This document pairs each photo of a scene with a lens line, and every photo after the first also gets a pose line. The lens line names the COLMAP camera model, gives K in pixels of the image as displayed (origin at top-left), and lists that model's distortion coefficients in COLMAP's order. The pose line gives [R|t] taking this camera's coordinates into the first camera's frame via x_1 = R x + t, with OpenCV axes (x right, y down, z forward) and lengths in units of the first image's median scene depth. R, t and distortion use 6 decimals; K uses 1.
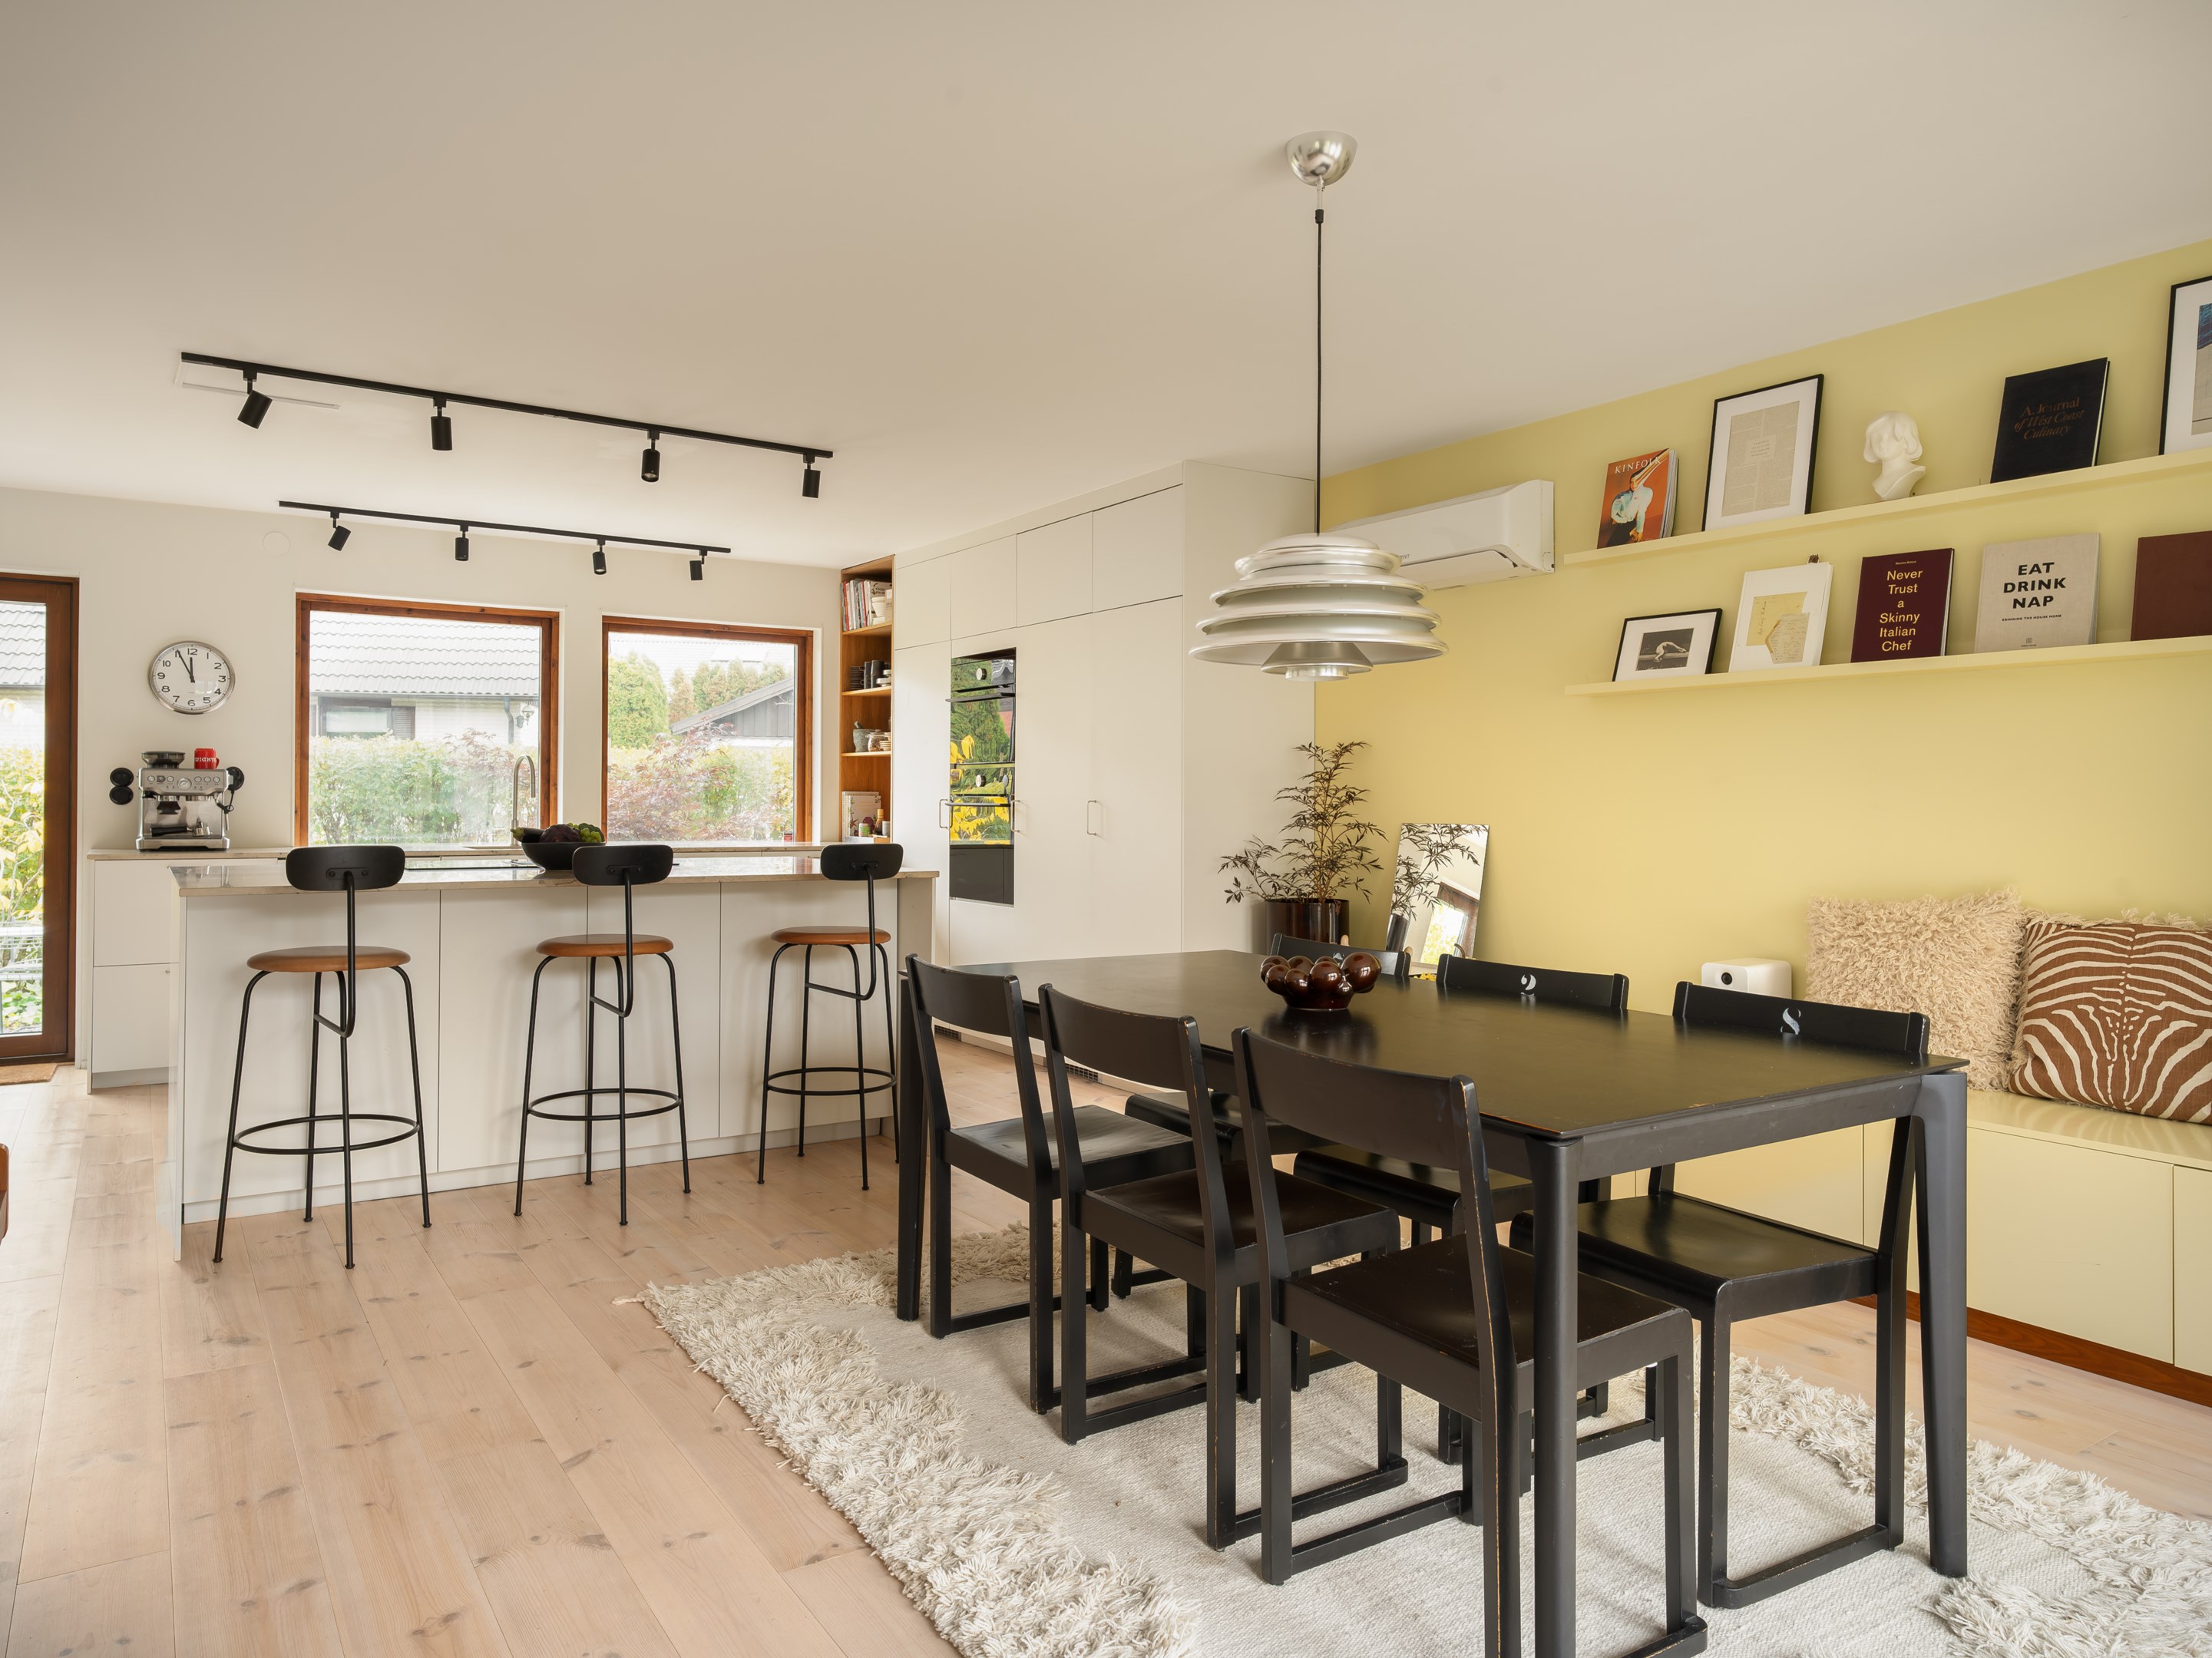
lens RADIAL K [[1452.6, 0, 1108.0], [0, 1452.6, 793.5], [0, 0, 1]] dist [0.004813, 0.000986]
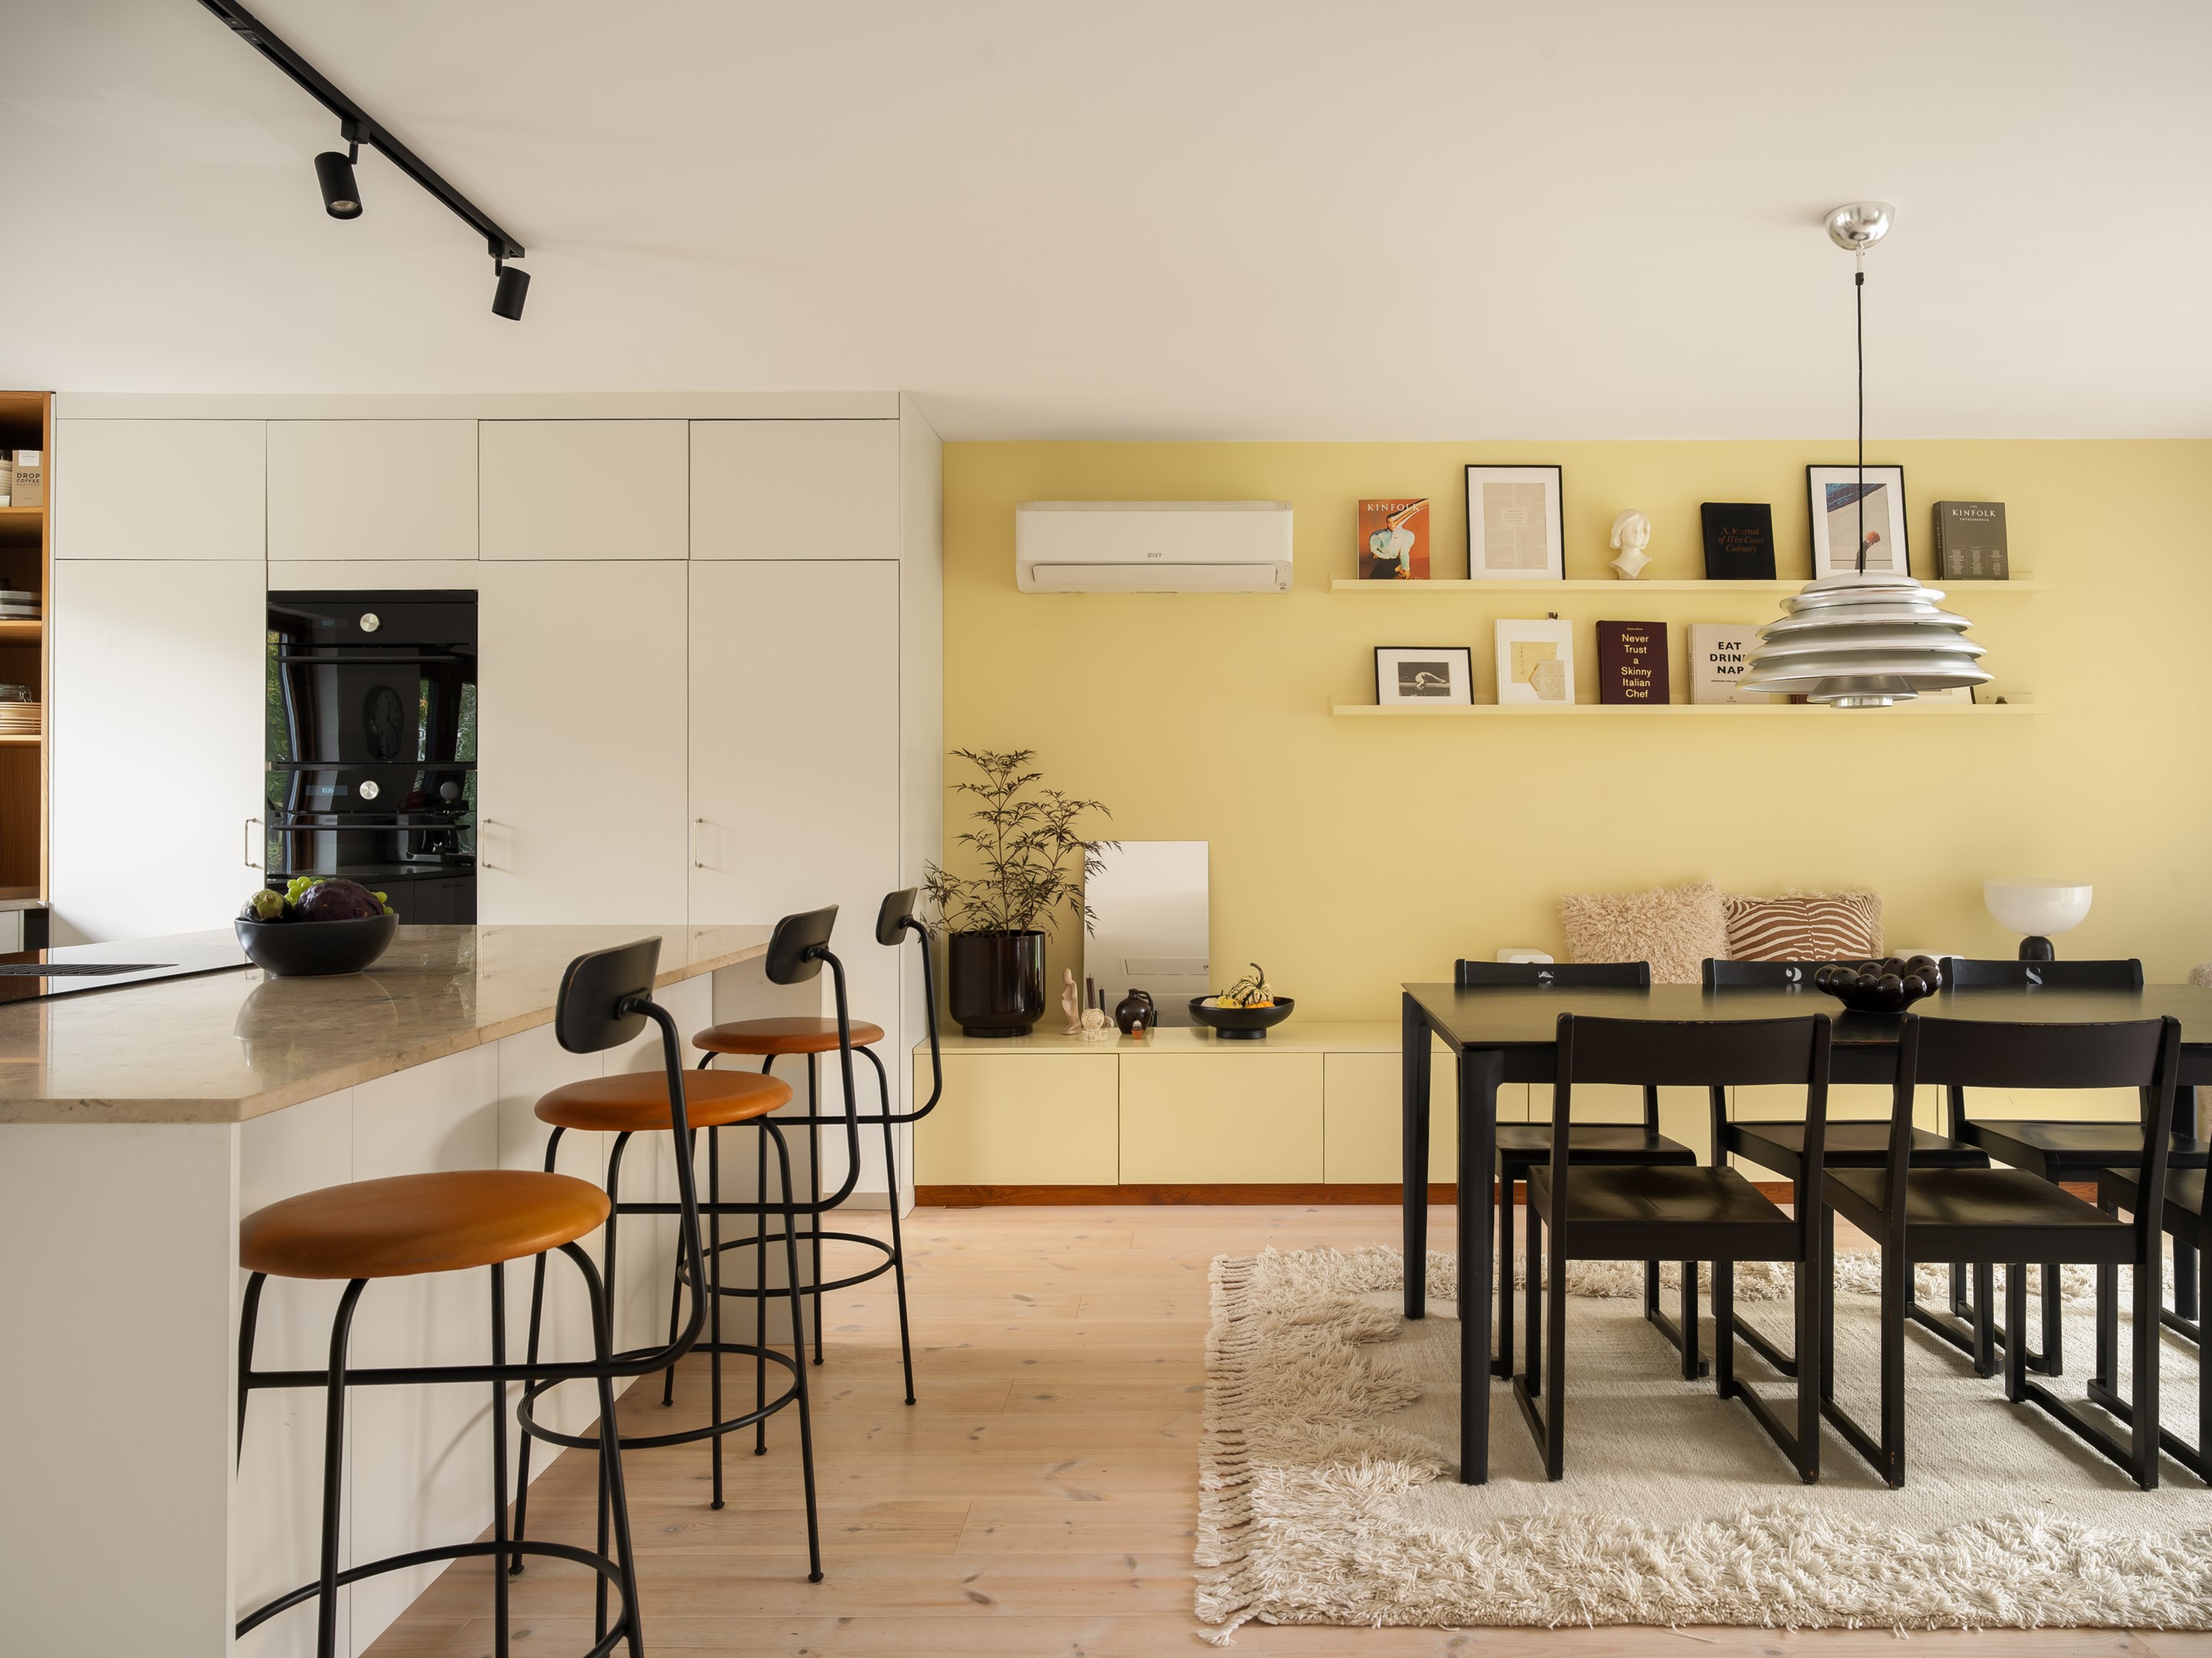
lens RADIAL K [[1529.1, 0, 1196.5], [0, 1529.1, 799.1], [0, 0, 1]] dist [-0.000036, -0.000329]
pose [[0.550353, 0.001124, 0.834931, -0.732040], [0.000585, 0.999998, -0.001732, -0.005899], [-0.834932, 0.001441, 0.550352, 0.536208]]
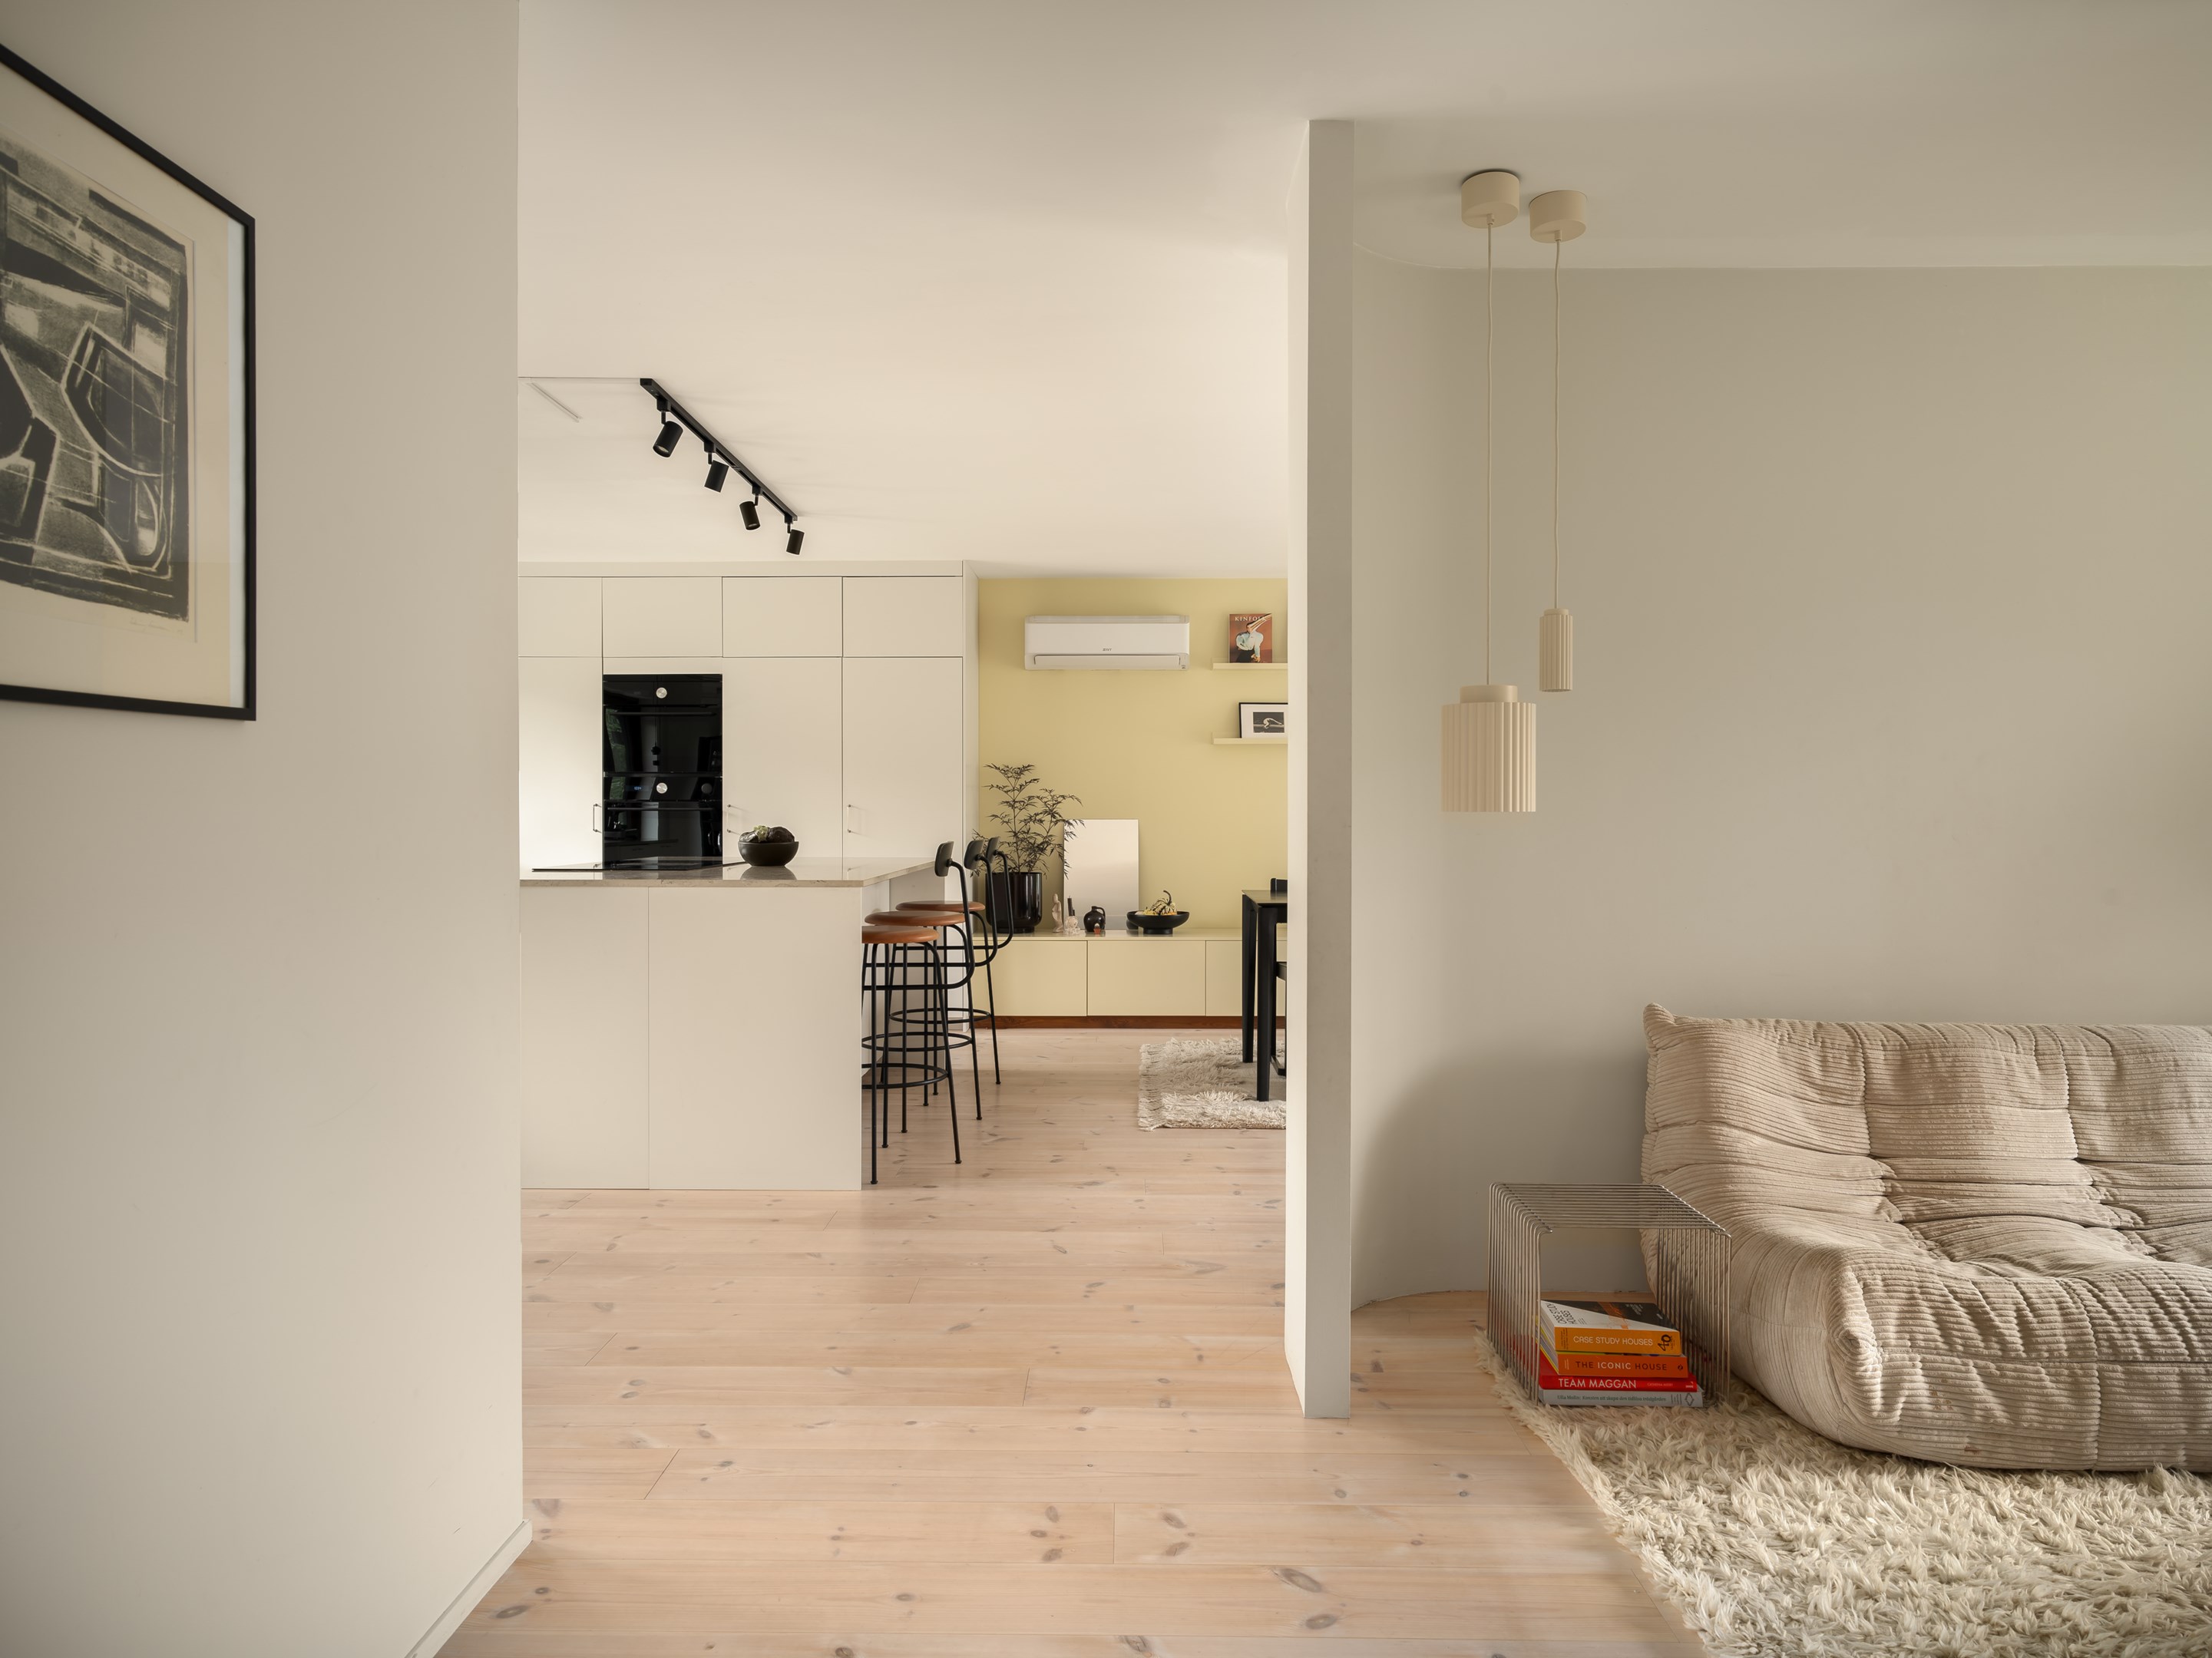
lens RADIAL K [[1462.7, 0, 1102.7], [0, 1462.7, 817.4], [0, 0, 1]] dist [-0.005058, -0.001892]
pose [[0.559047, -0.010078, 0.829075, -1.359220], [-0.001161, 0.999916, 0.012938, -0.002097], [-0.829135, -0.008196, 0.558988, 0.144754]]
